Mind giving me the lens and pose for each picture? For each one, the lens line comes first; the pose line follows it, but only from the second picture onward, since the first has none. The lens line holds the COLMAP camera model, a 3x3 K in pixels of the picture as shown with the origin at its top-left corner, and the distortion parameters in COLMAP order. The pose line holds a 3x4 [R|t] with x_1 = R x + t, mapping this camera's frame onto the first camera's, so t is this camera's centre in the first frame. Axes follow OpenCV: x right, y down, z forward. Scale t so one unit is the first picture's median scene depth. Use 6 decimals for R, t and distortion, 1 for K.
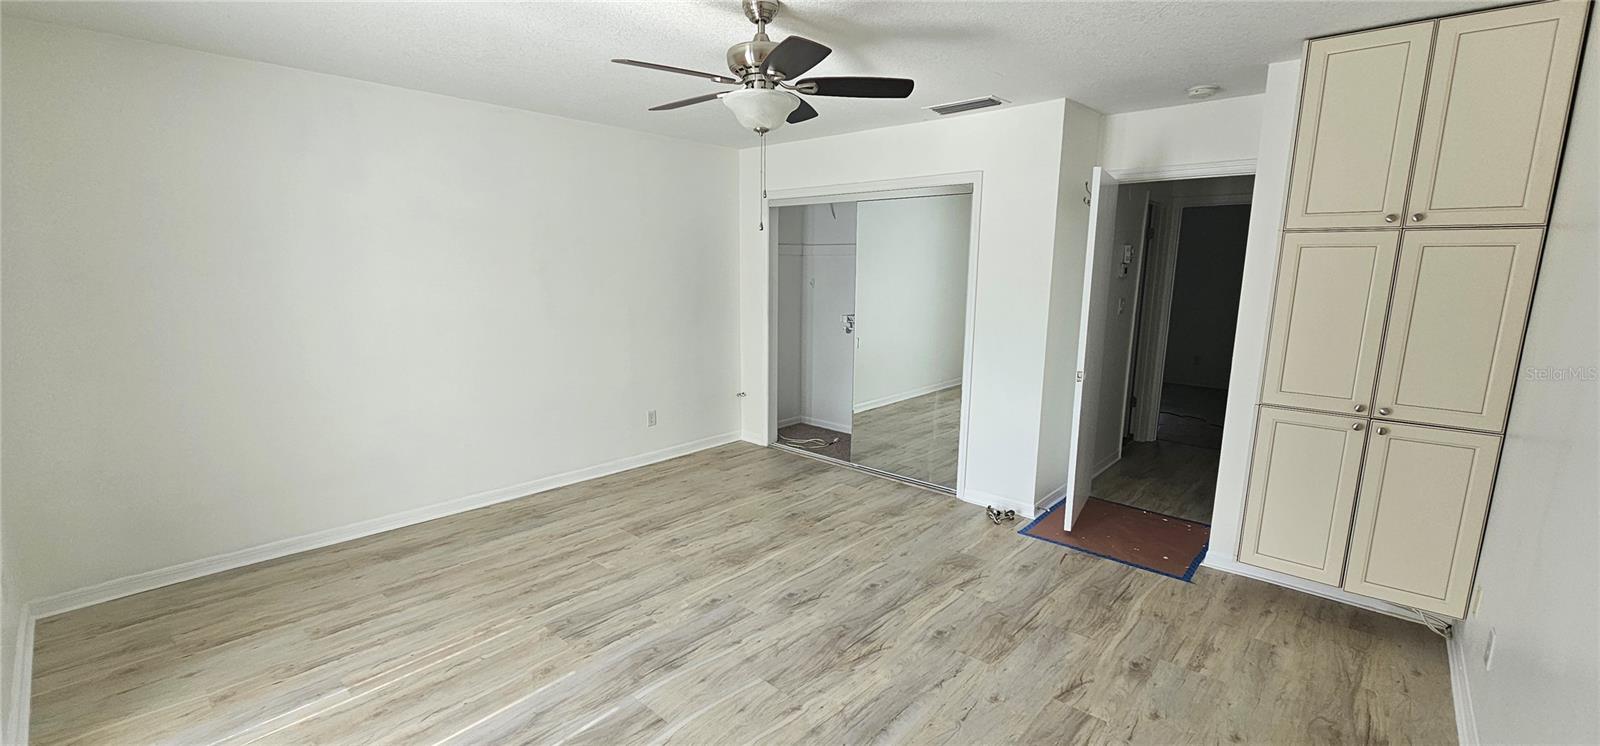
lens RADIAL K [[660.9, 0, 801.8], [0, 660.9, 374.7], [0, 0, 1]] dist [0.002894, -0.001644]
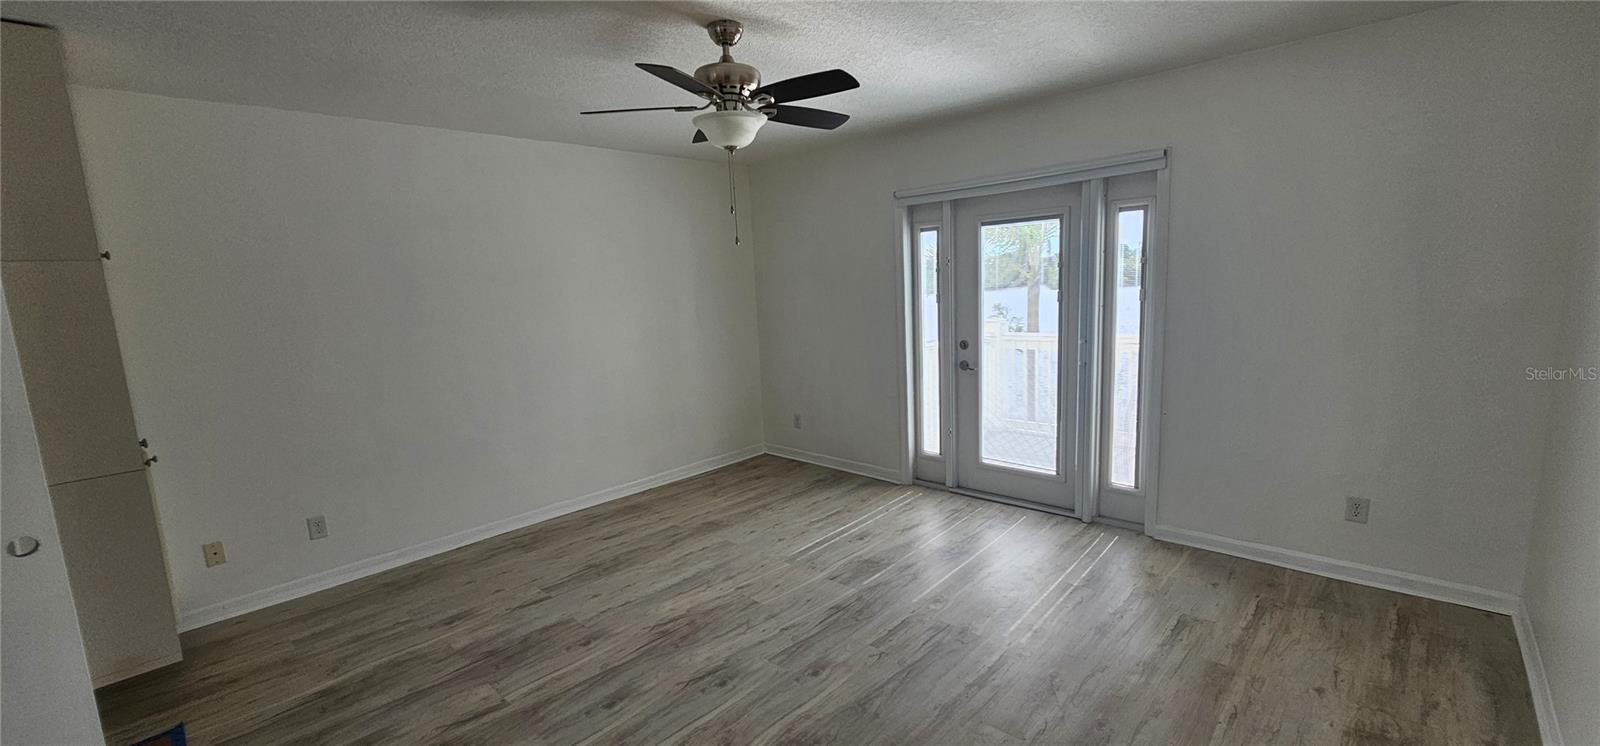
lens RADIAL K [[660.9, 0, 797.2], [0, 660.9, 371.2], [0, 0, 1]] dist [0.002894, -0.001644]
pose [[-0.998793, 0.032137, 0.037155, -0.153450], [0.041752, 0.953859, 0.297339, -0.274917], [-0.025885, 0.298531, -0.954049, 1.689540]]
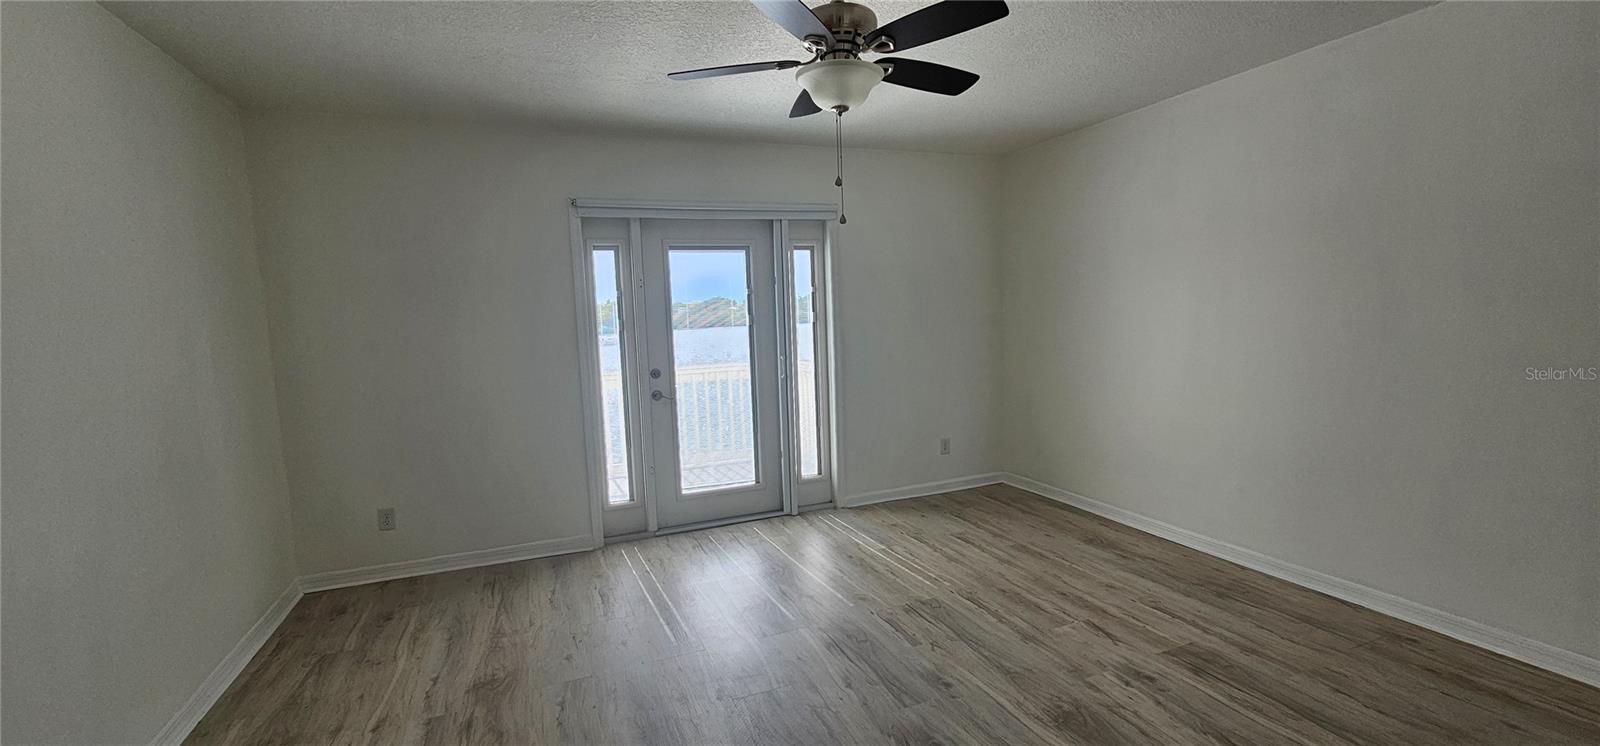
lens RADIAL K [[660.9, 0, 807.7], [0, 660.9, 372.7], [0, 0, 1]] dist [0.002894, -0.001644]
pose [[-0.427645, 0.088609, -0.899593, 0.623753], [-0.117565, 0.981279, 0.152543, -0.129027], [0.896269, 0.170995, -0.409222, 1.113193]]
